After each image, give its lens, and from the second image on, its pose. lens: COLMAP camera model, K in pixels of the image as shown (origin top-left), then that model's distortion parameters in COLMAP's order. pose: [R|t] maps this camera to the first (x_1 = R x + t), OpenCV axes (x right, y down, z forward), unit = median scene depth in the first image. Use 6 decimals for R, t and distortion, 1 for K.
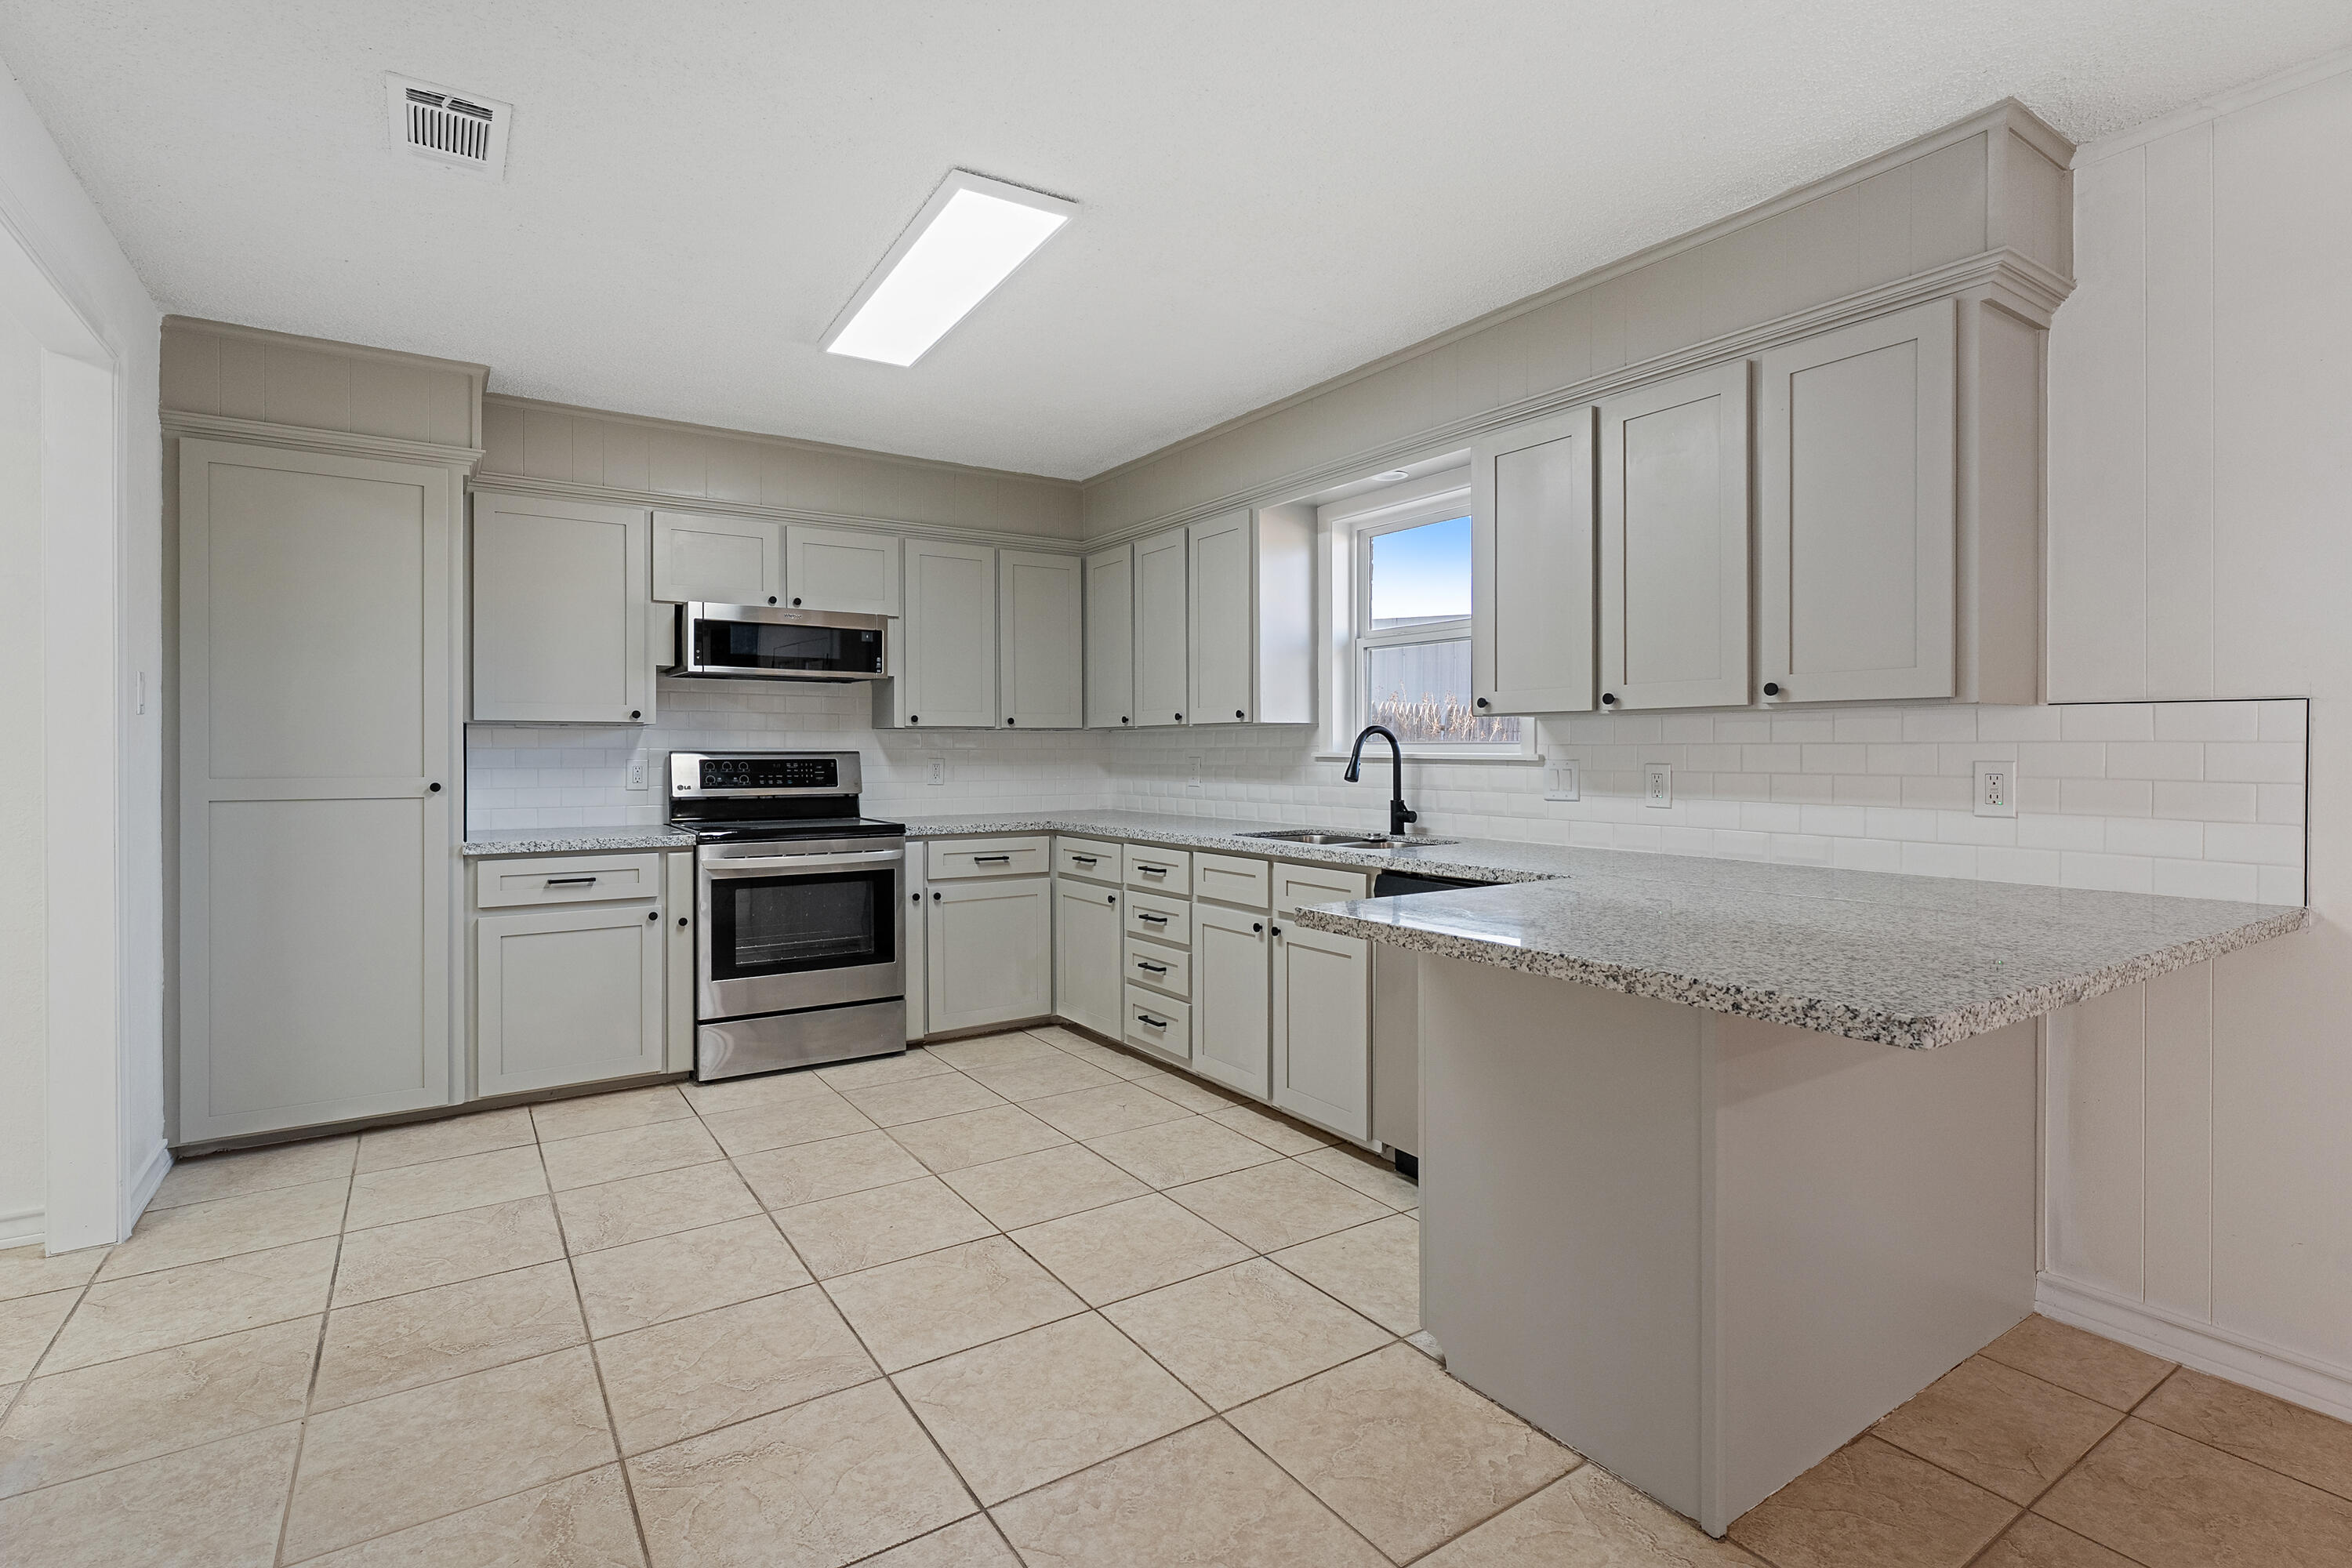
lens RADIAL K [[1124.2, 0, 1180.7], [0, 1124.2, 752.4], [0, 0, 1]] dist [-0.001422, 0.000029]
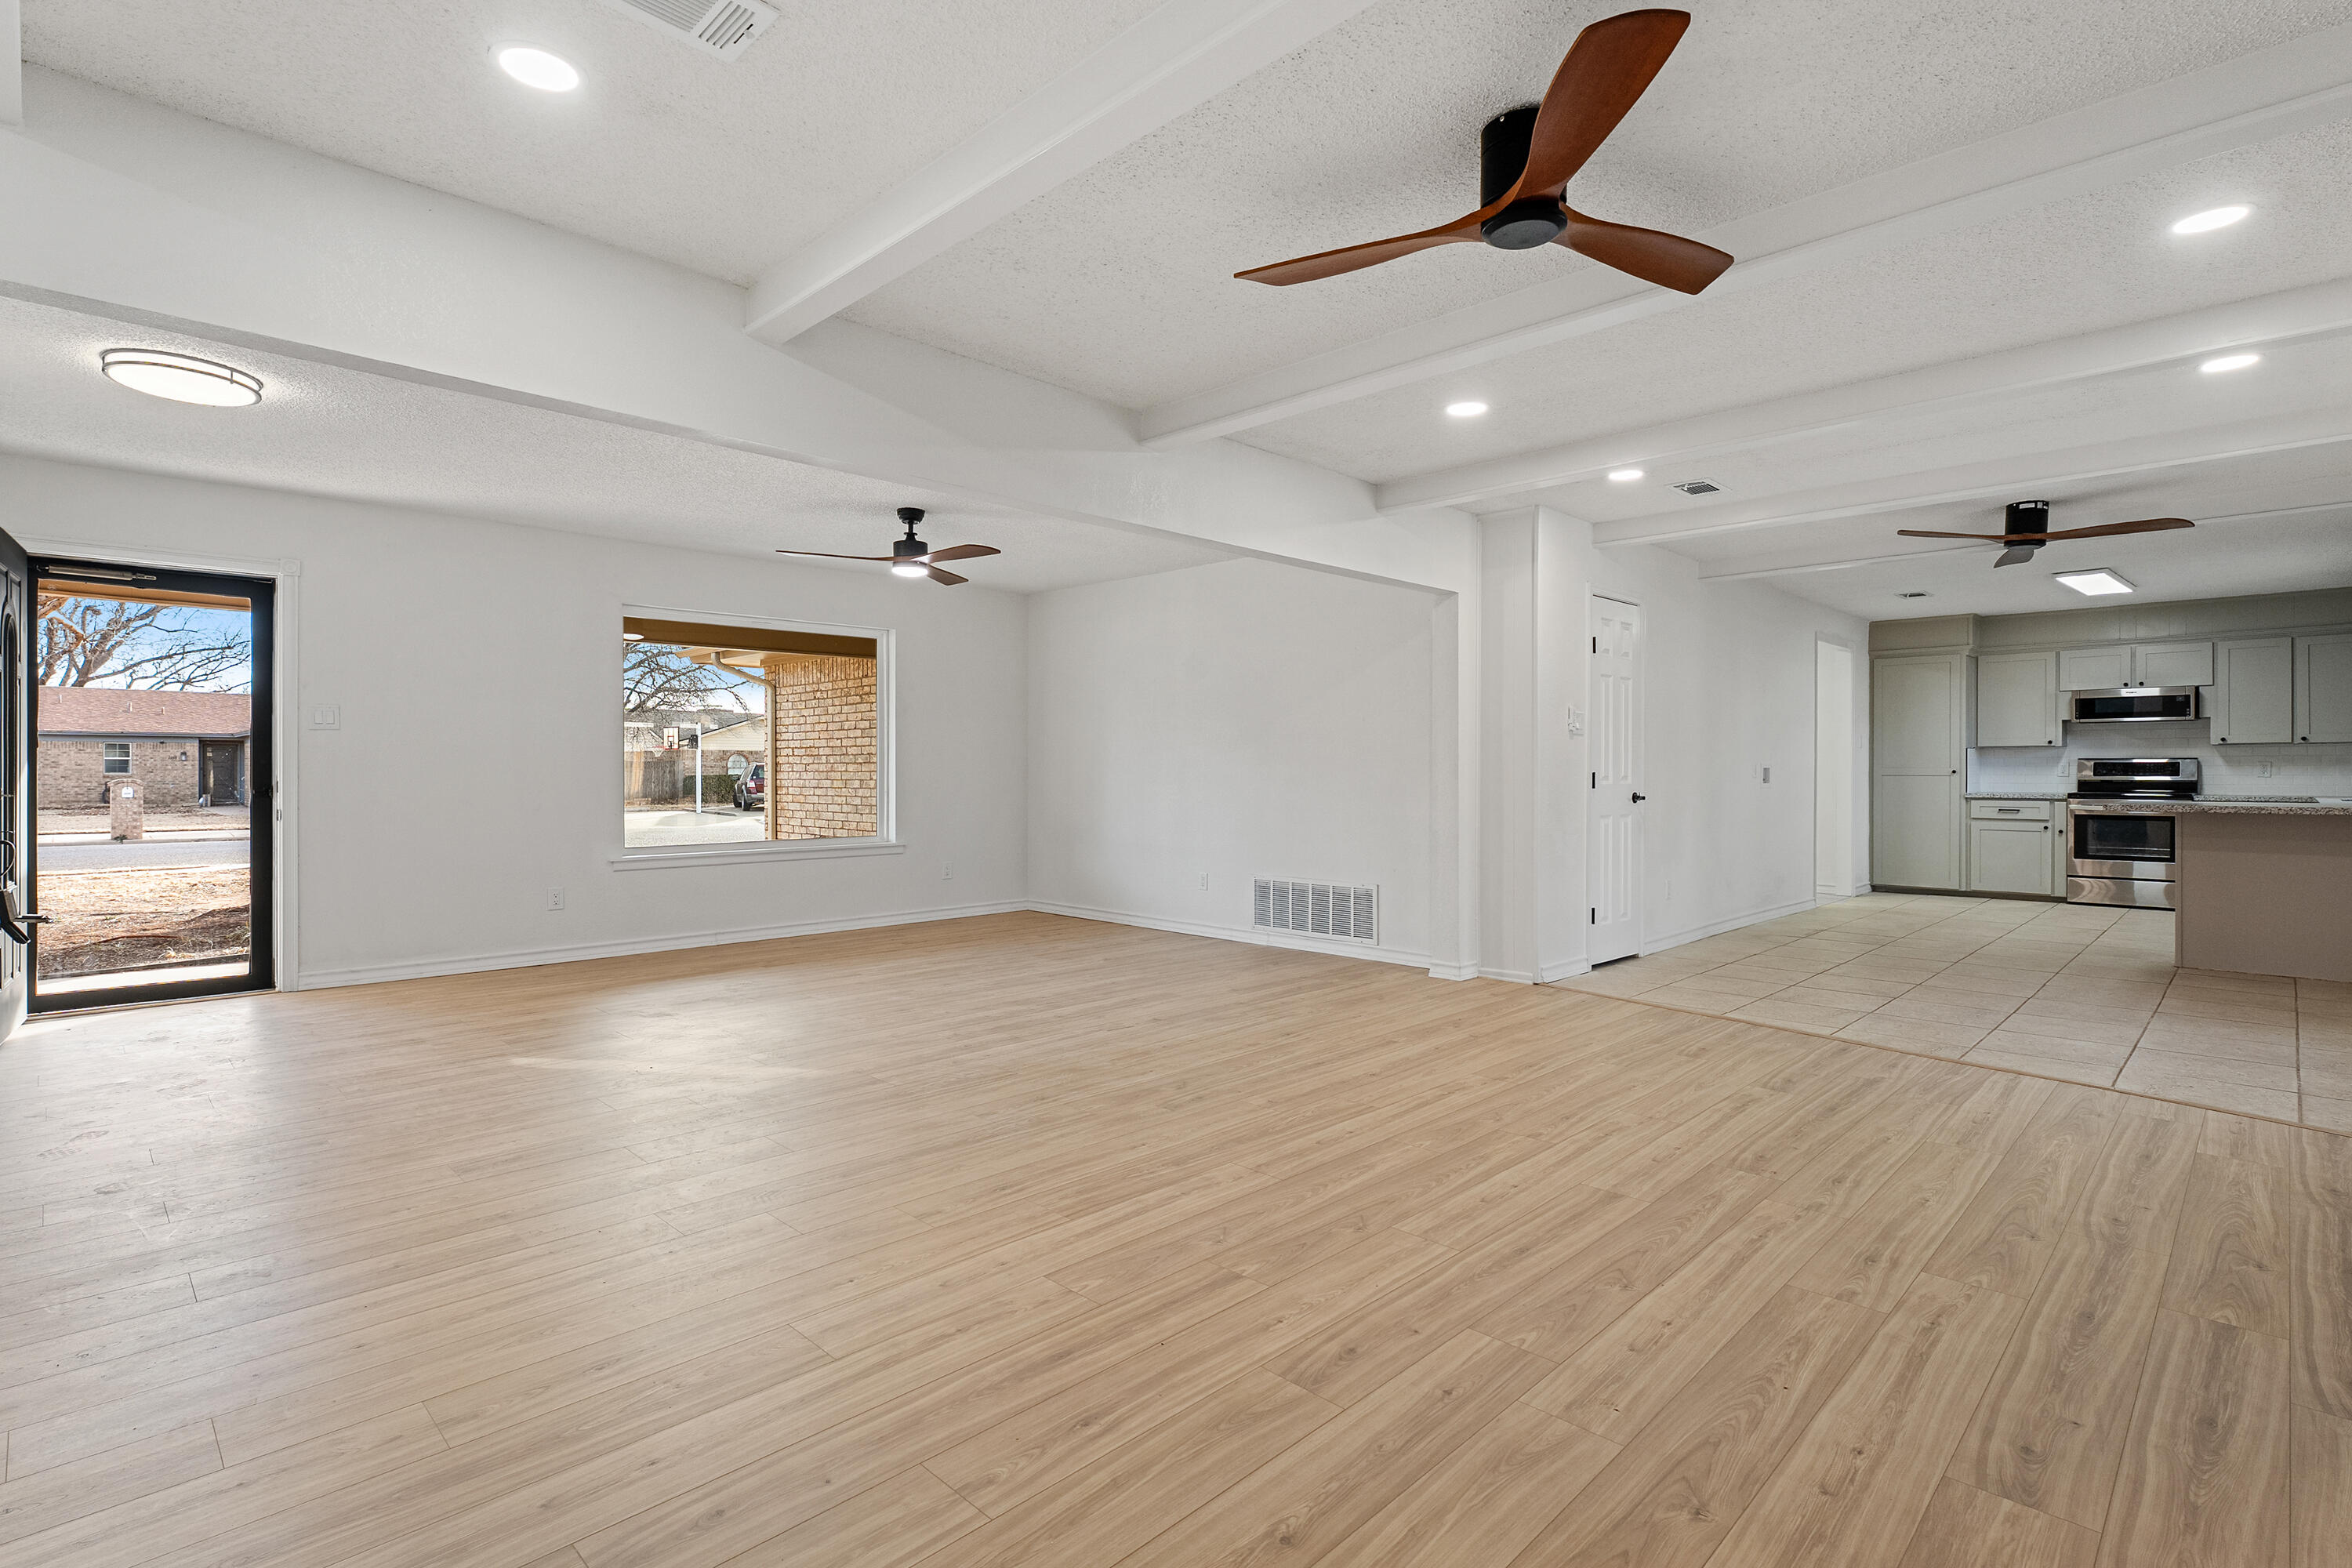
lens RADIAL K [[1124.2, 0, 1179.0], [0, 1124.2, 774.5], [0, 0, 1]] dist [-0.001422, 0.000029]
pose [[0.199424, 0.004392, -0.979903, 1.410187], [-0.002060, 0.999990, 0.004063, 0.026419], [0.979911, 0.001208, 0.199431, -1.198327]]
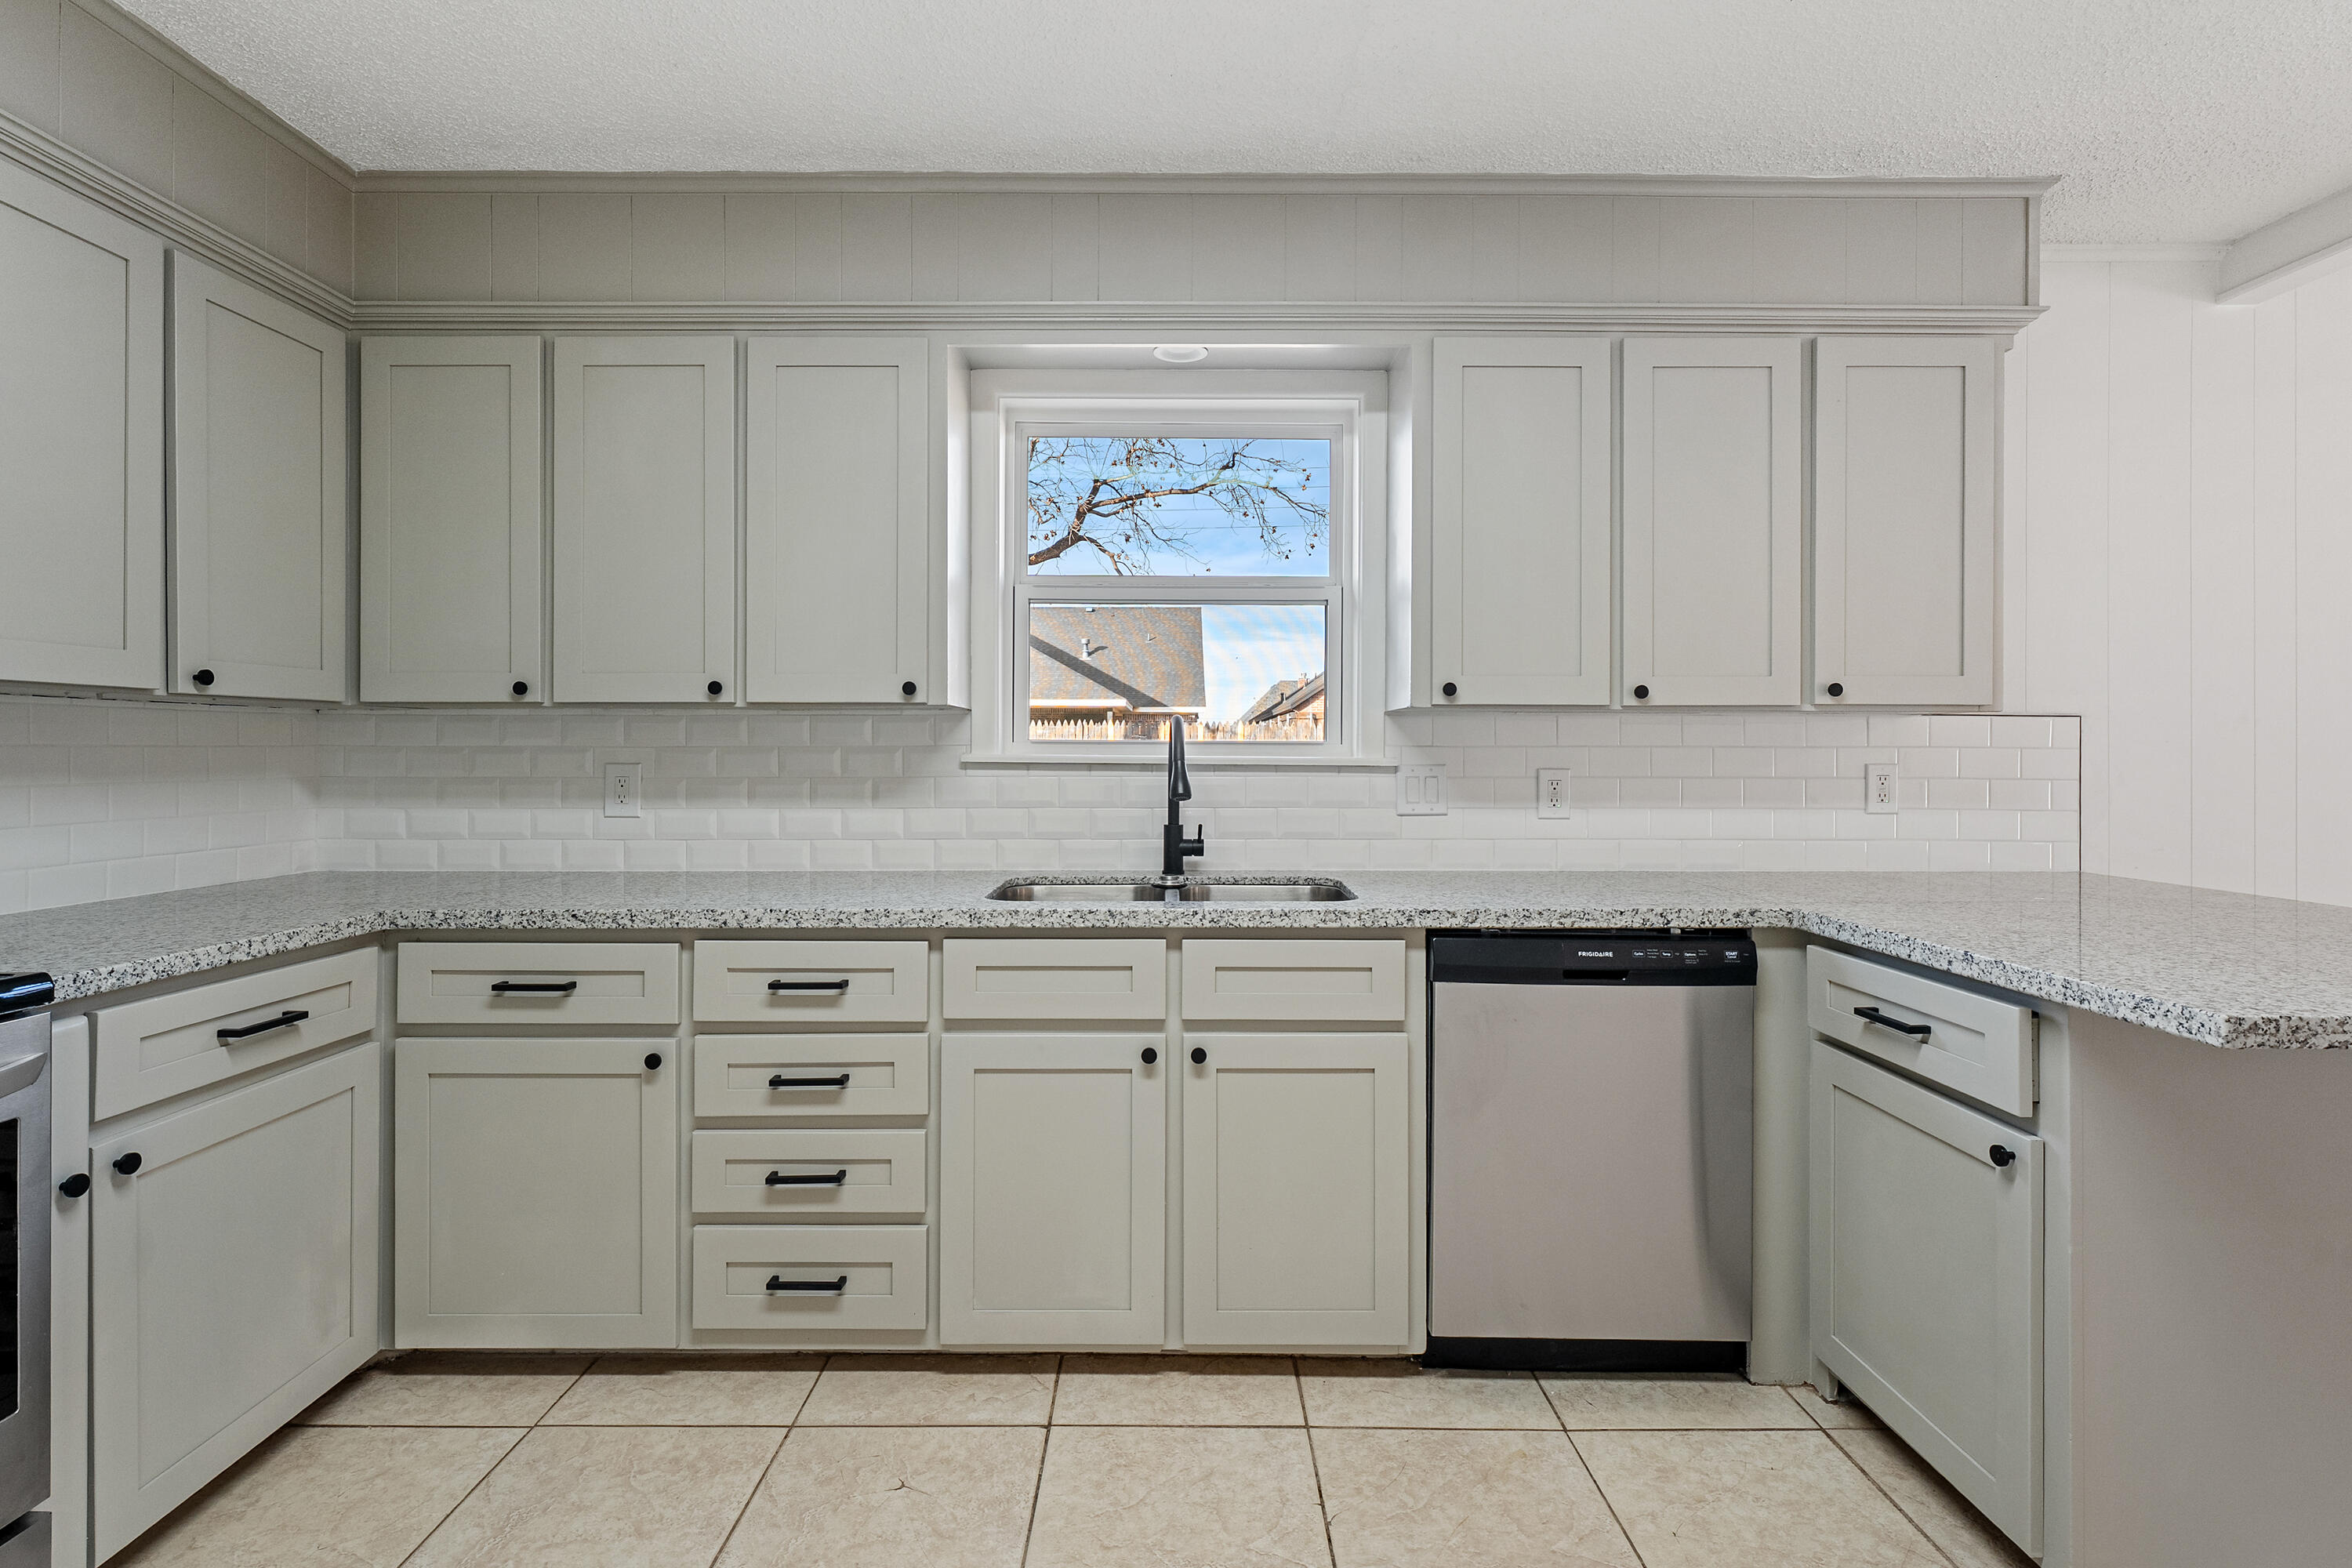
lens RADIAL K [[1124.2, 0, 1170.2], [0, 1124.2, 748.2], [0, 0, 1]] dist [-0.001422, 0.000029]
pose [[0.554453, 0.006413, 0.832190, -0.359703], [-0.001154, 0.999975, -0.006936, 0.000376], [-0.832214, 0.002885, 0.554447, 0.582811]]
